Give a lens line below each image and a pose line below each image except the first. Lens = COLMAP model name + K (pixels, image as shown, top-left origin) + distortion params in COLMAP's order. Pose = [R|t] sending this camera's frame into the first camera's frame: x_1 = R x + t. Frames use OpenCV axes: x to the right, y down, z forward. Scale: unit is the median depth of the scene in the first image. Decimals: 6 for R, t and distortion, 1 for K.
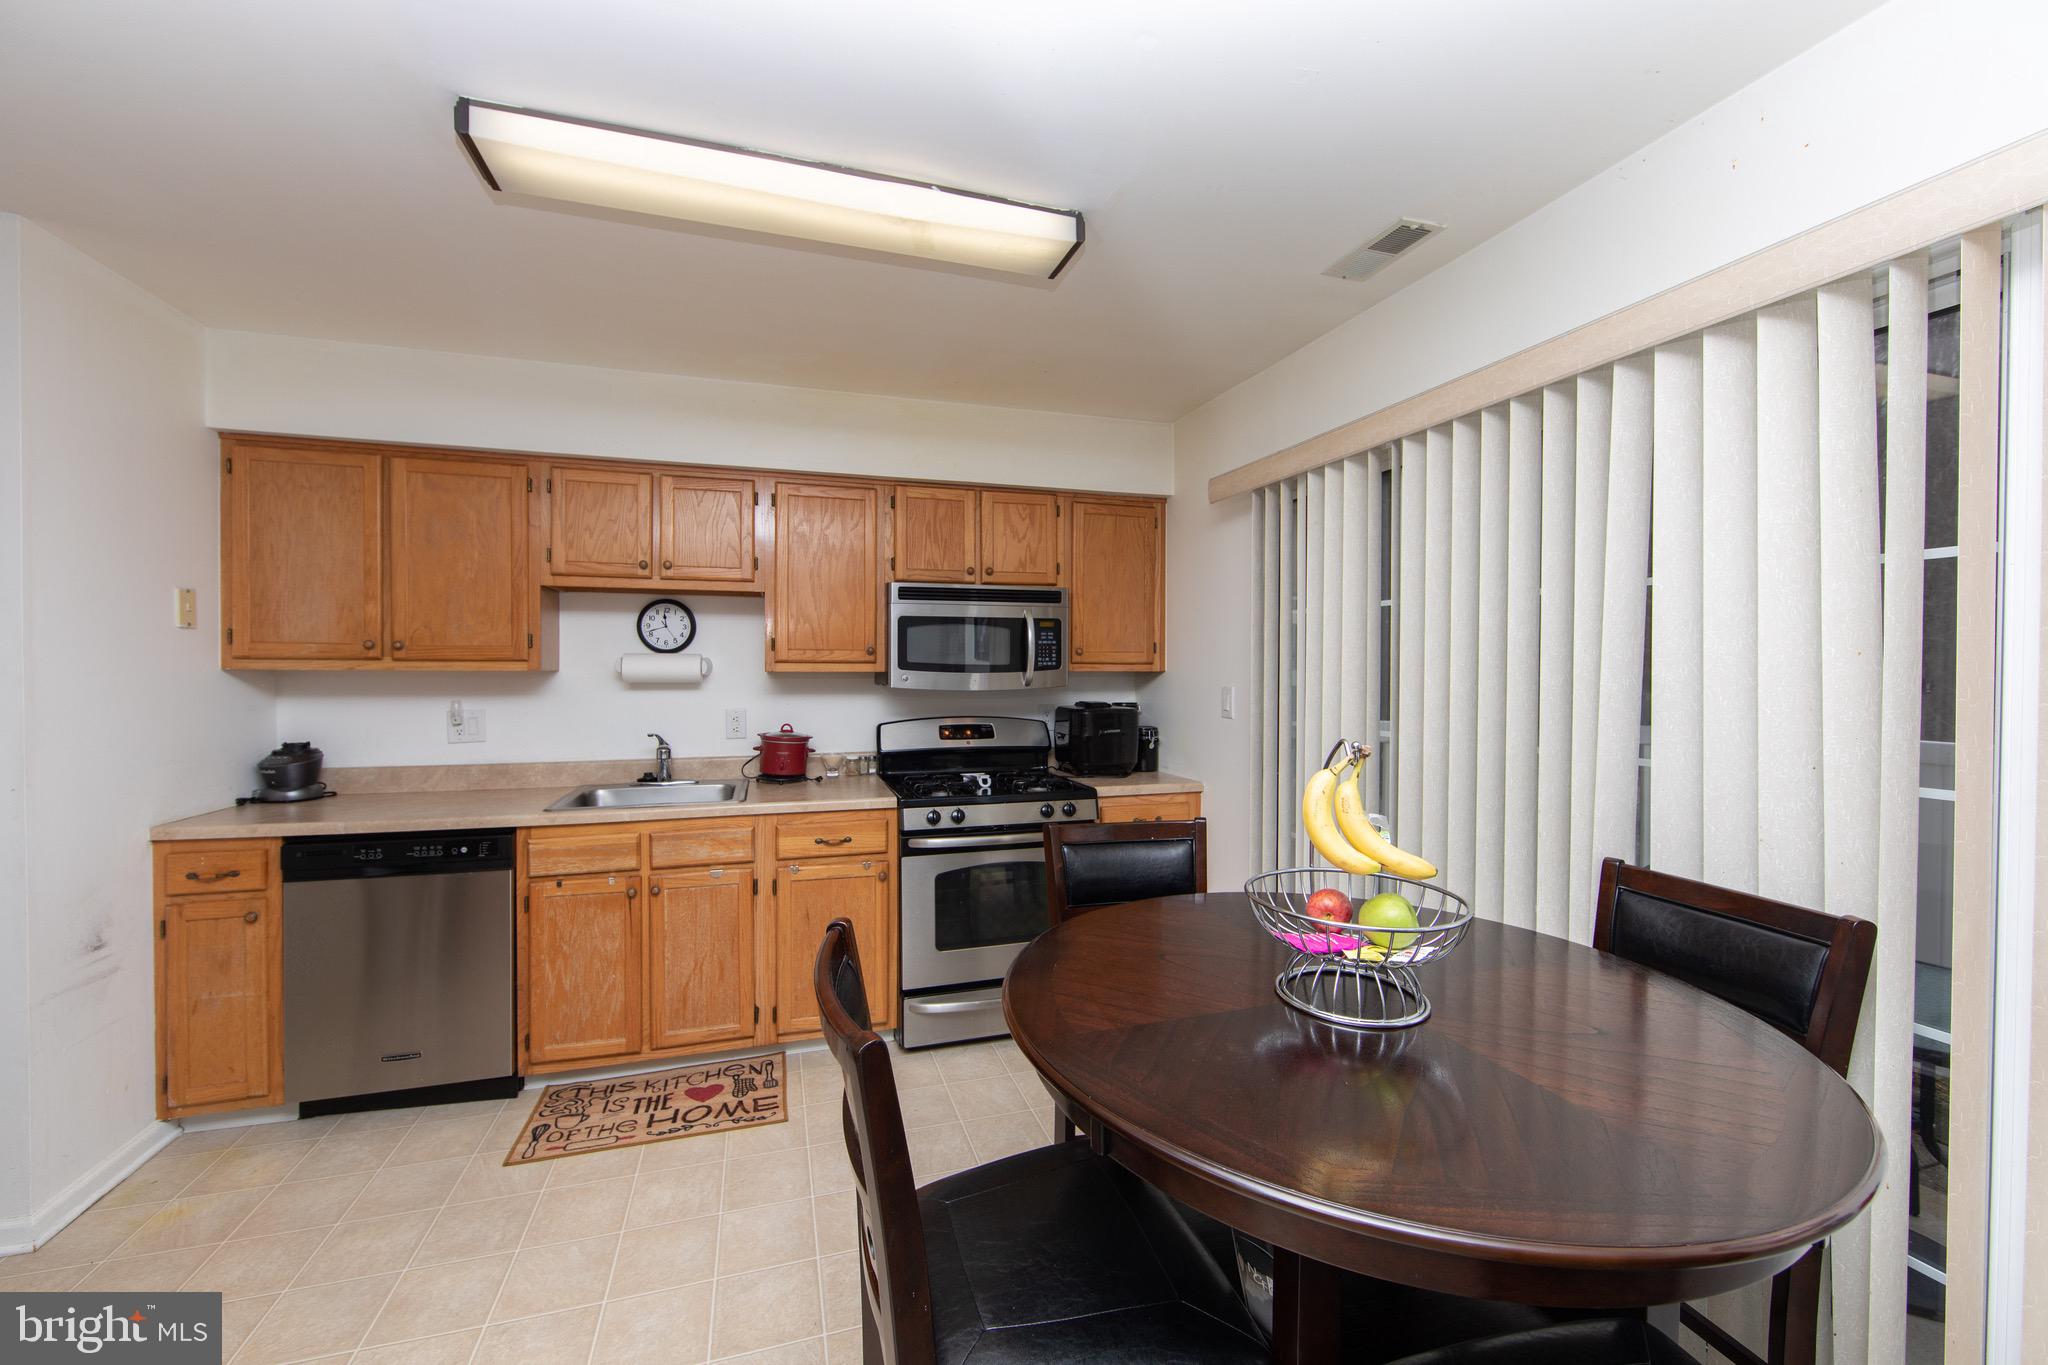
lens RADIAL K [[798.9, 0, 1013.9], [0, 798.9, 676.5], [0, 0, 1]] dist [-0.003341, -0.000021]
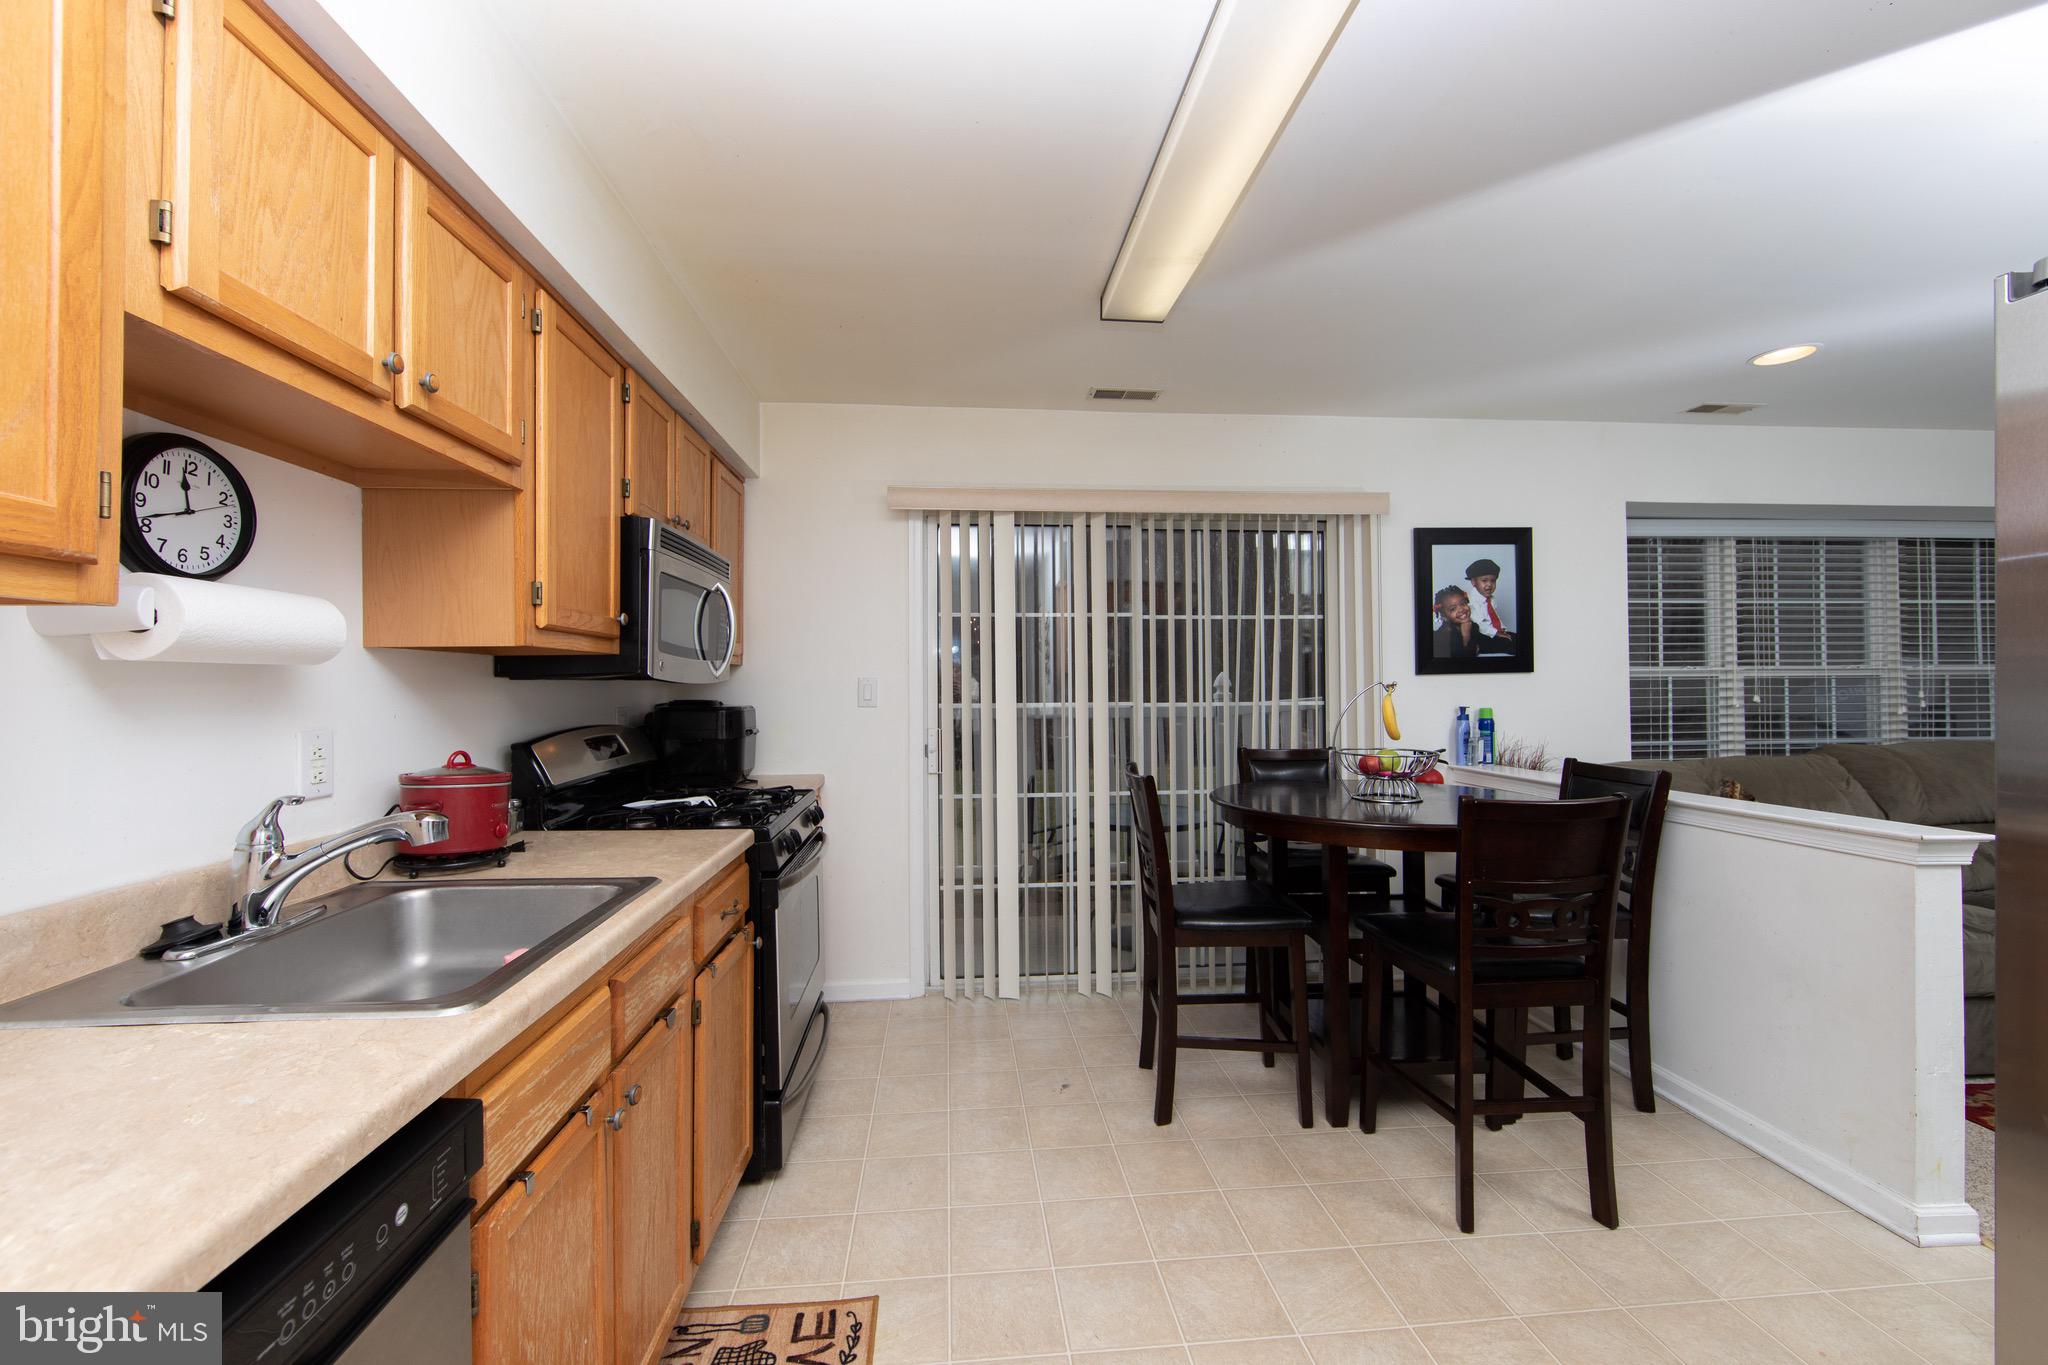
lens RADIAL K [[785.9, 0, 1002.6], [0, 785.9, 669.8], [0, 0, 1]] dist [-0.000012, -0.000069]
pose [[0.224058, 0.012929, 0.974490, -0.723614], [0.017089, 0.999706, -0.017193, 0.023162], [-0.974426, 0.020505, 0.223772, 0.571918]]
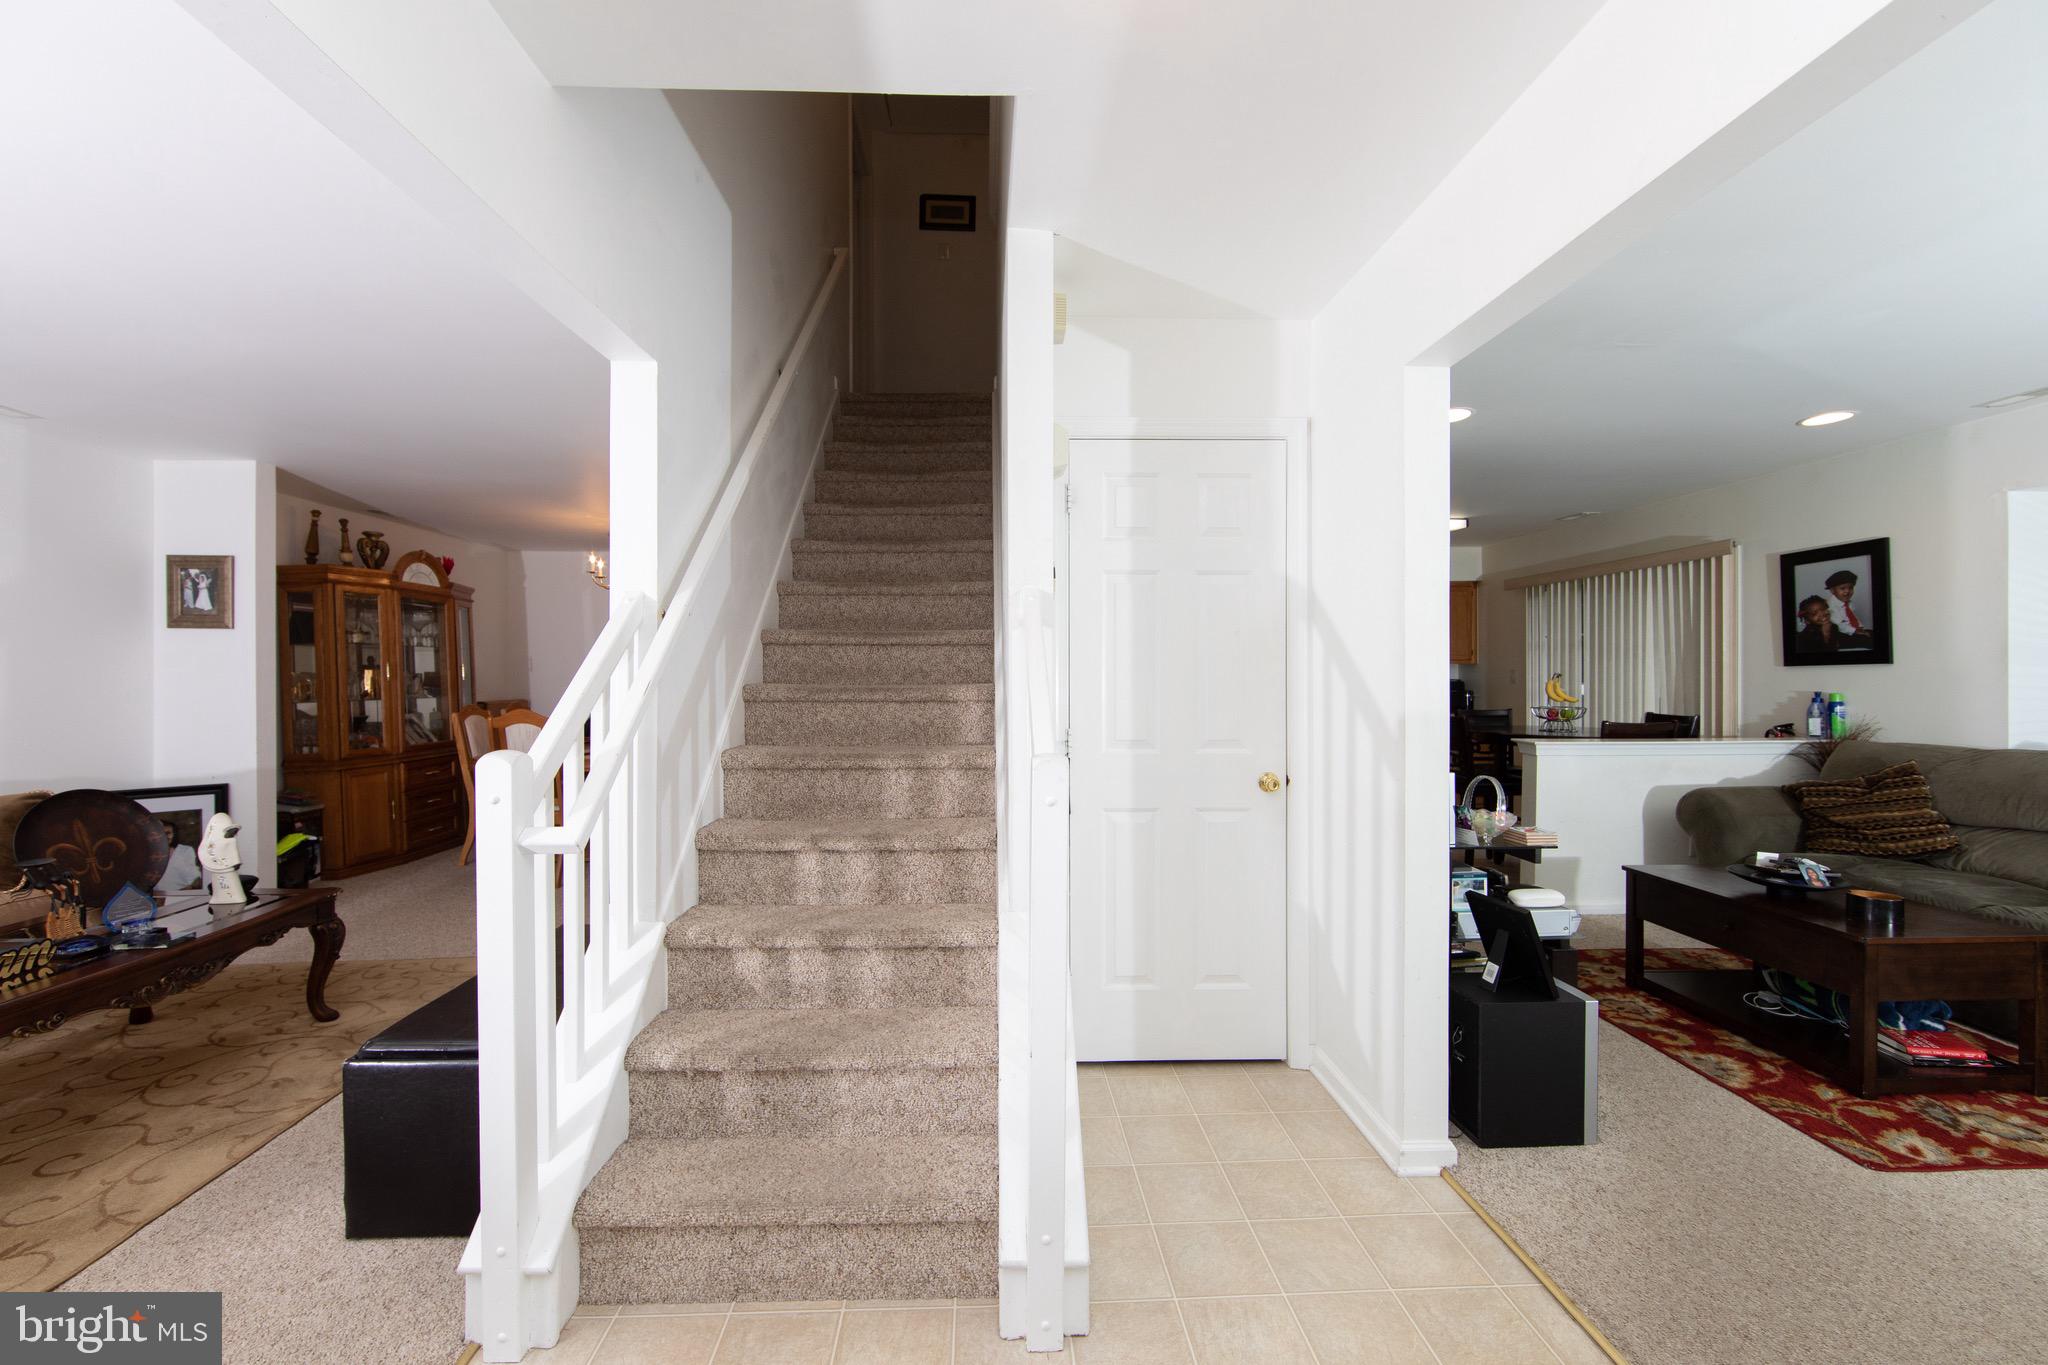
lens RADIAL K [[798.9, 0, 1013.9], [0, 798.9, 676.5], [0, 0, 1]] dist [-0.003341, -0.000021]
pose [[0.964211, -0.006775, -0.265048, -0.493030], [0.005074, 0.999962, -0.007102, 0.042645], [0.265086, 0.005503, 0.964209, -1.534792]]
